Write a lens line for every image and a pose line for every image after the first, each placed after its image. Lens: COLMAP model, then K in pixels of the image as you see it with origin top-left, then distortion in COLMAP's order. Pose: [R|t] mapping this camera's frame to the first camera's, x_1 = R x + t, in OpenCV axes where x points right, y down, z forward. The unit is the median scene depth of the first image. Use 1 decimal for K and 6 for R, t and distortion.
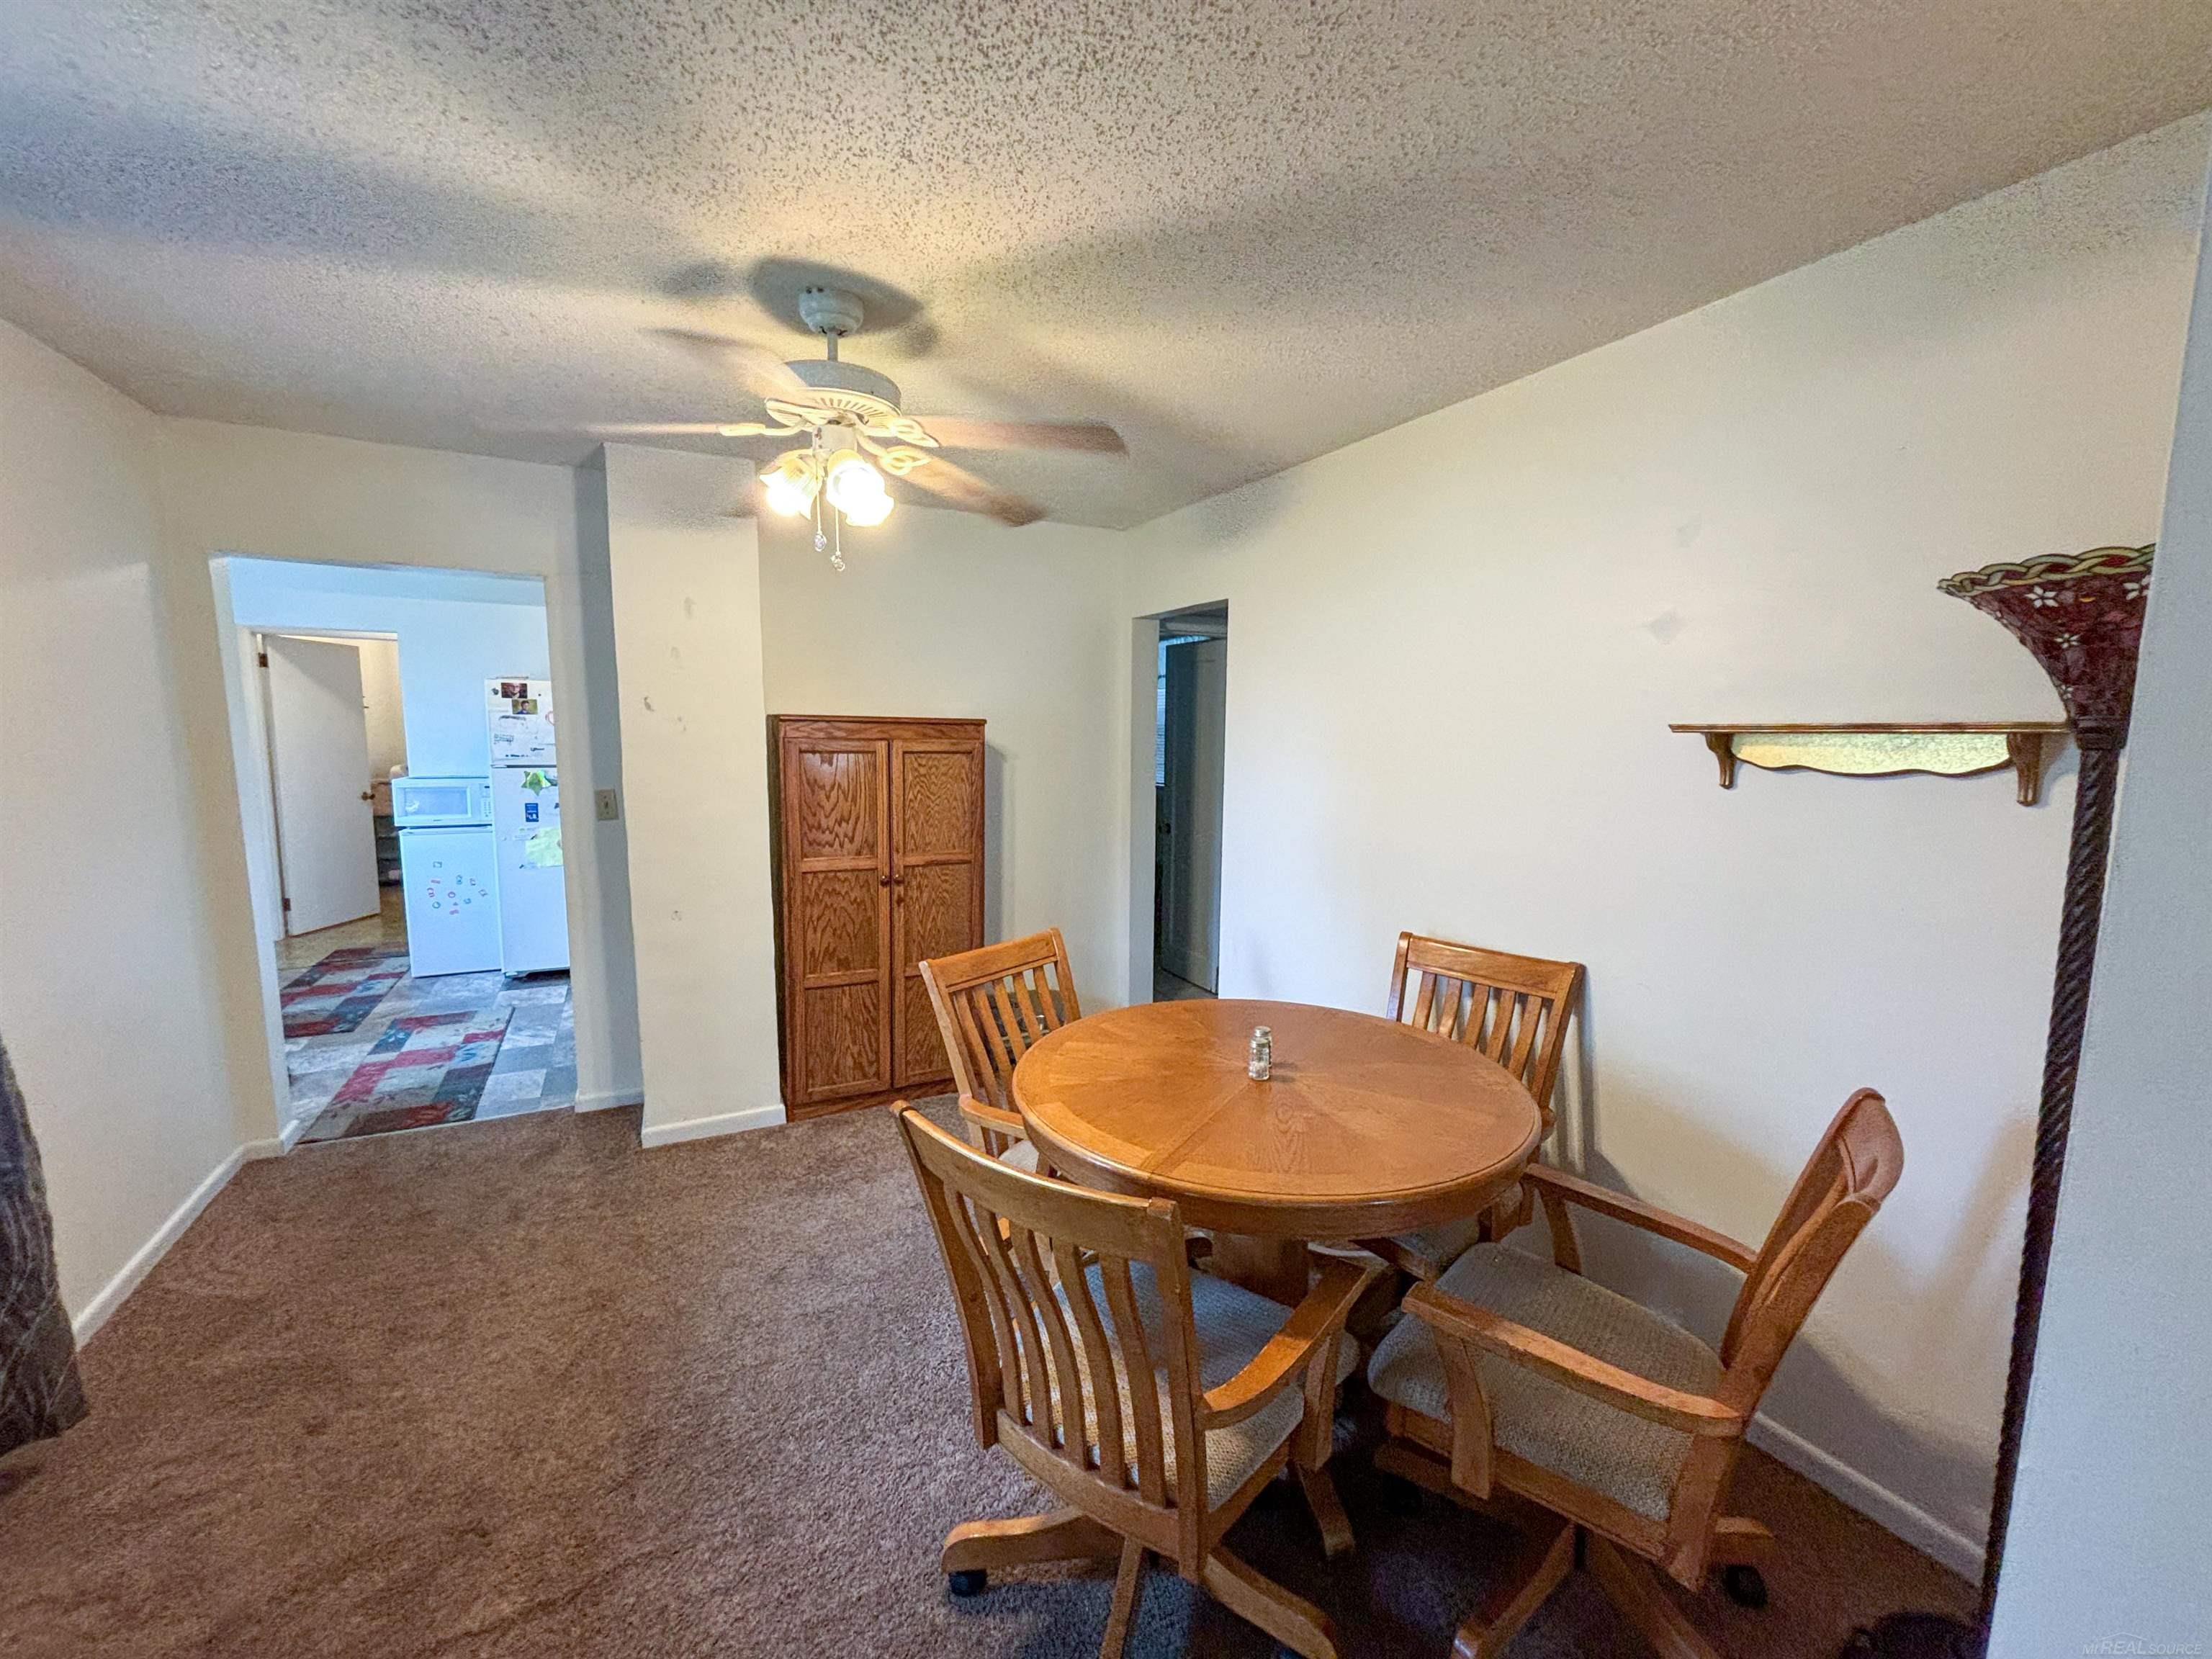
lens RADIAL K [[890.5, 0, 1106.9], [0, 890.5, 834.7], [0, 0, 1]] dist [-0.002887, 0.000952]
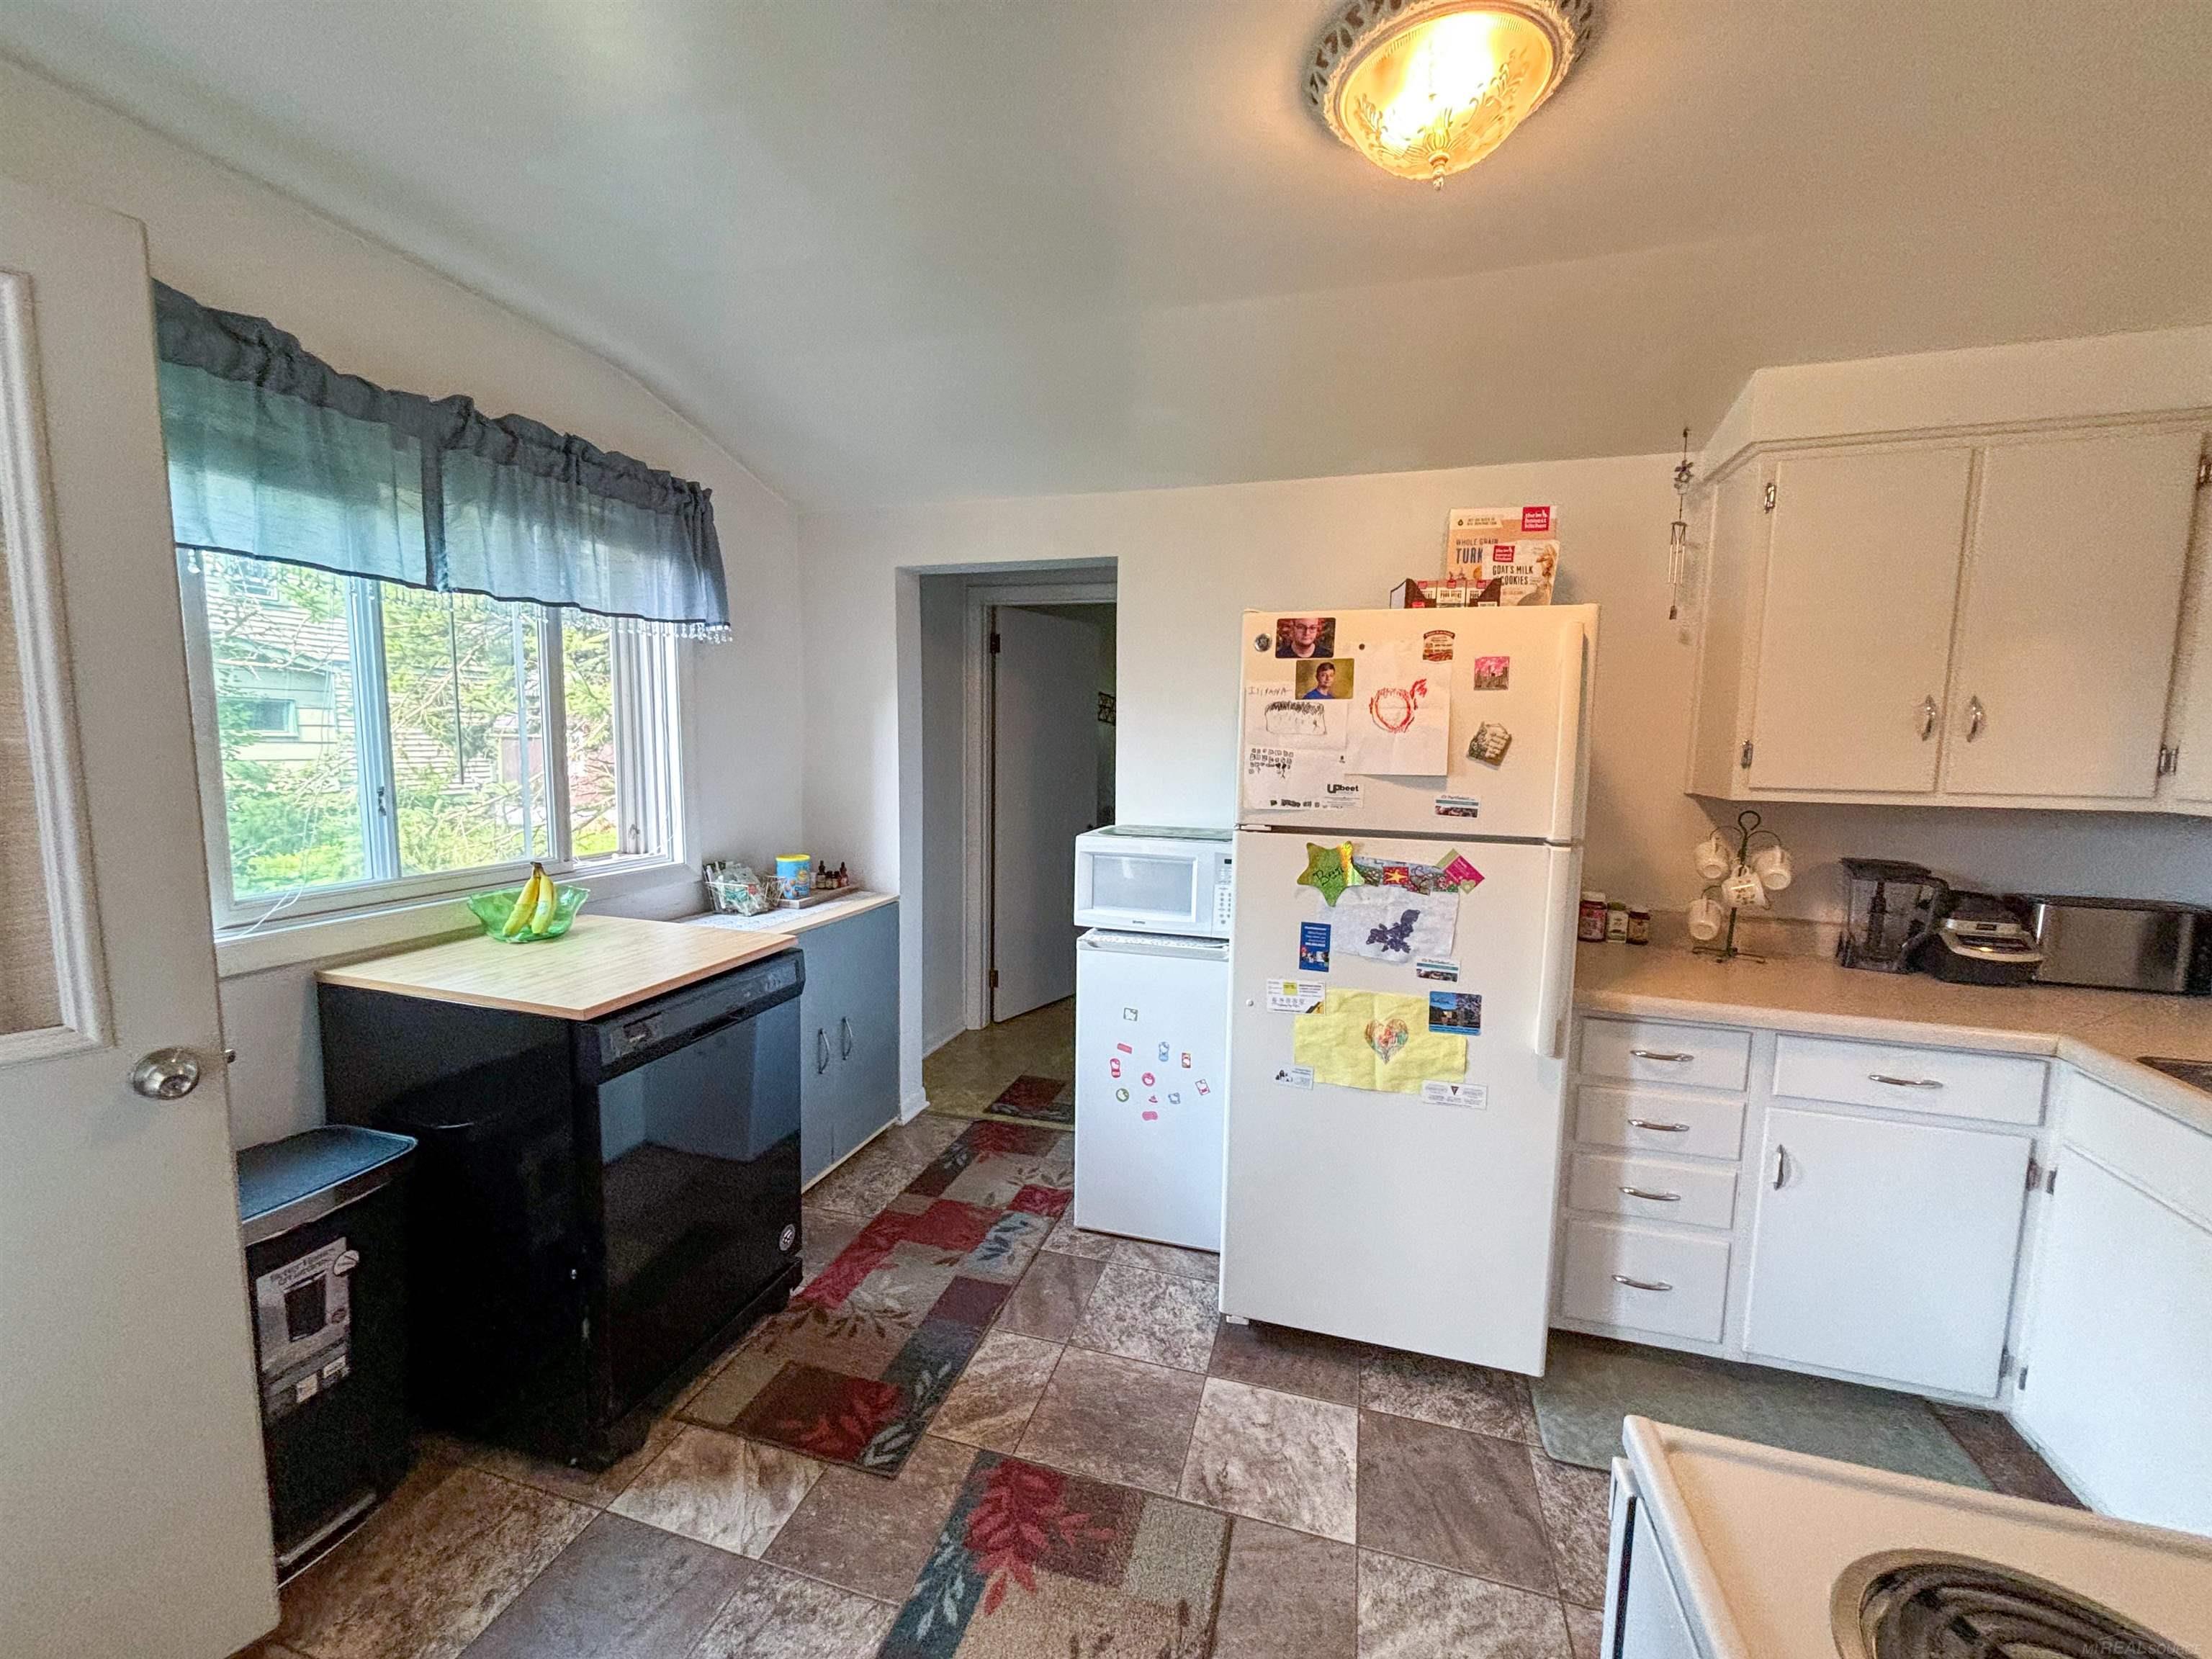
lens RADIAL K [[890.5, 0, 1095.6], [0, 890.5, 832.8], [0, 0, 1]] dist [-0.002887, 0.000952]
pose [[0.717909, 0.069733, -0.692635, -0.643022], [-0.085611, 0.996262, 0.011567, -0.103473], [0.690852, 0.050993, 0.721195, 0.930228]]
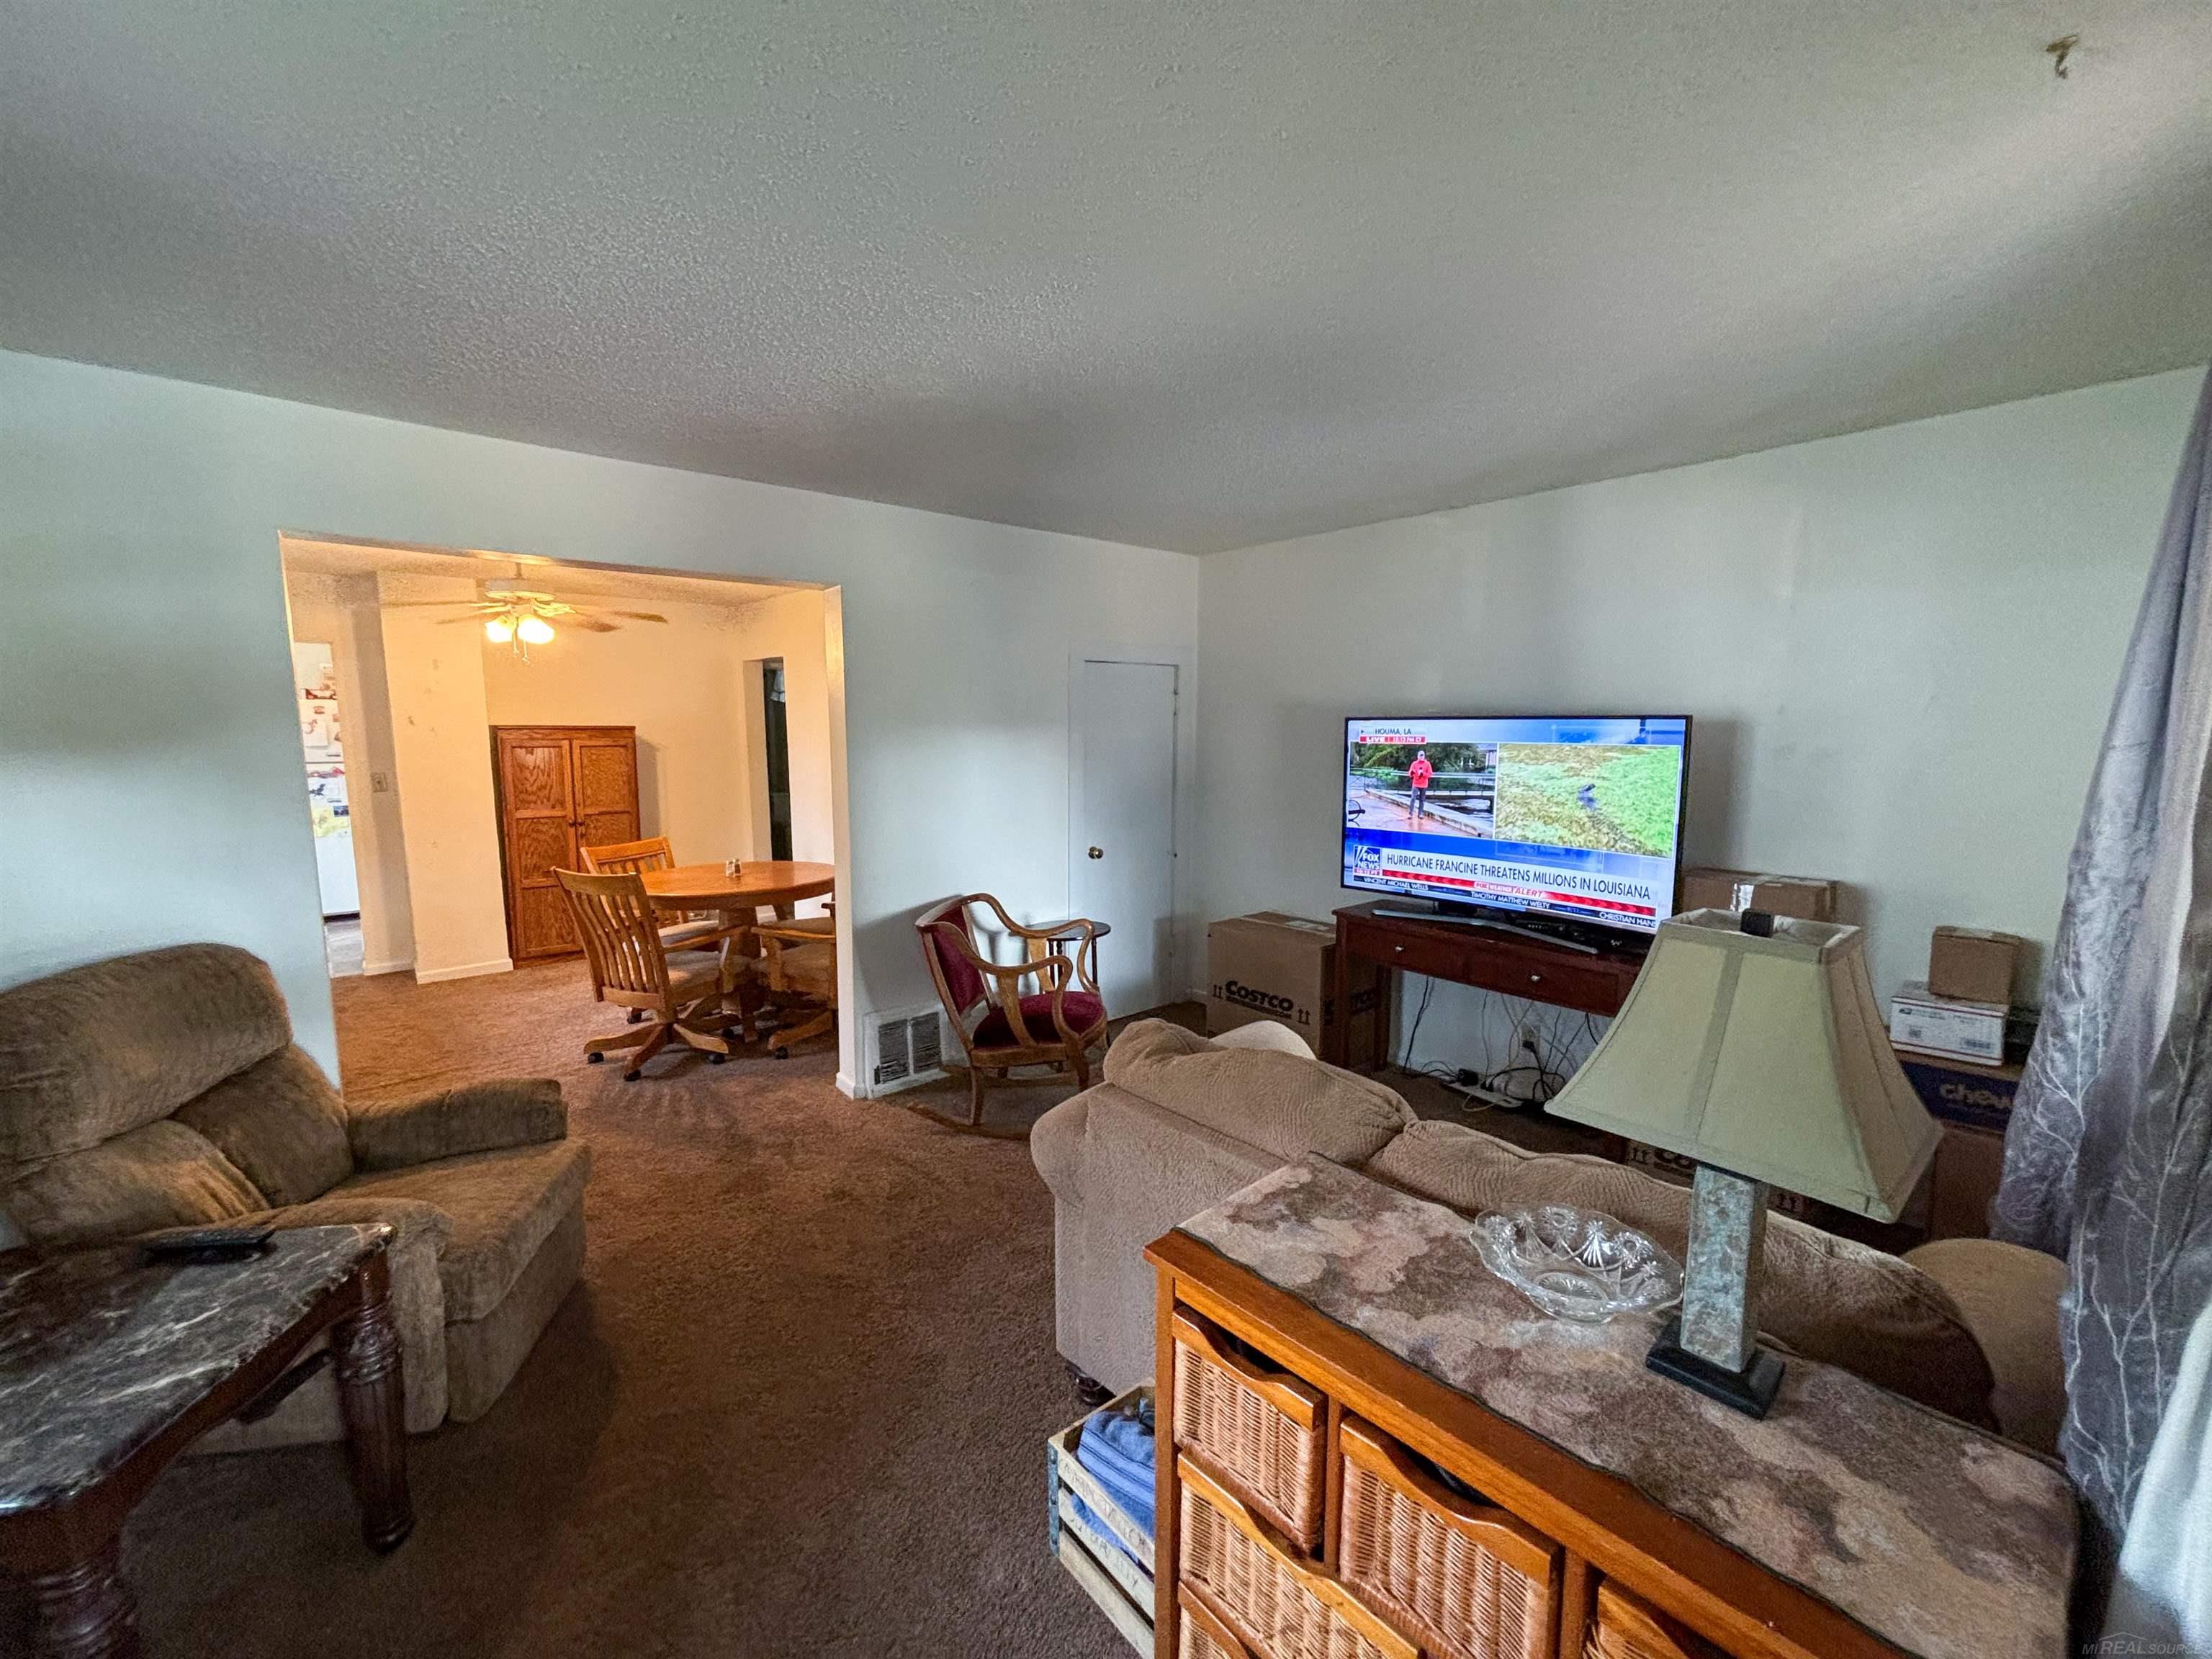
lens RADIAL K [[890.5, 0, 1083.5], [0, 890.5, 830.6], [0, 0, 1]] dist [-0.002887, 0.000952]
pose [[0.972262, -0.042900, 0.229924, 0.288137], [0.041240, 0.999077, 0.012025, 0.081033], [-0.230228, -0.002210, 0.973134, -0.816174]]
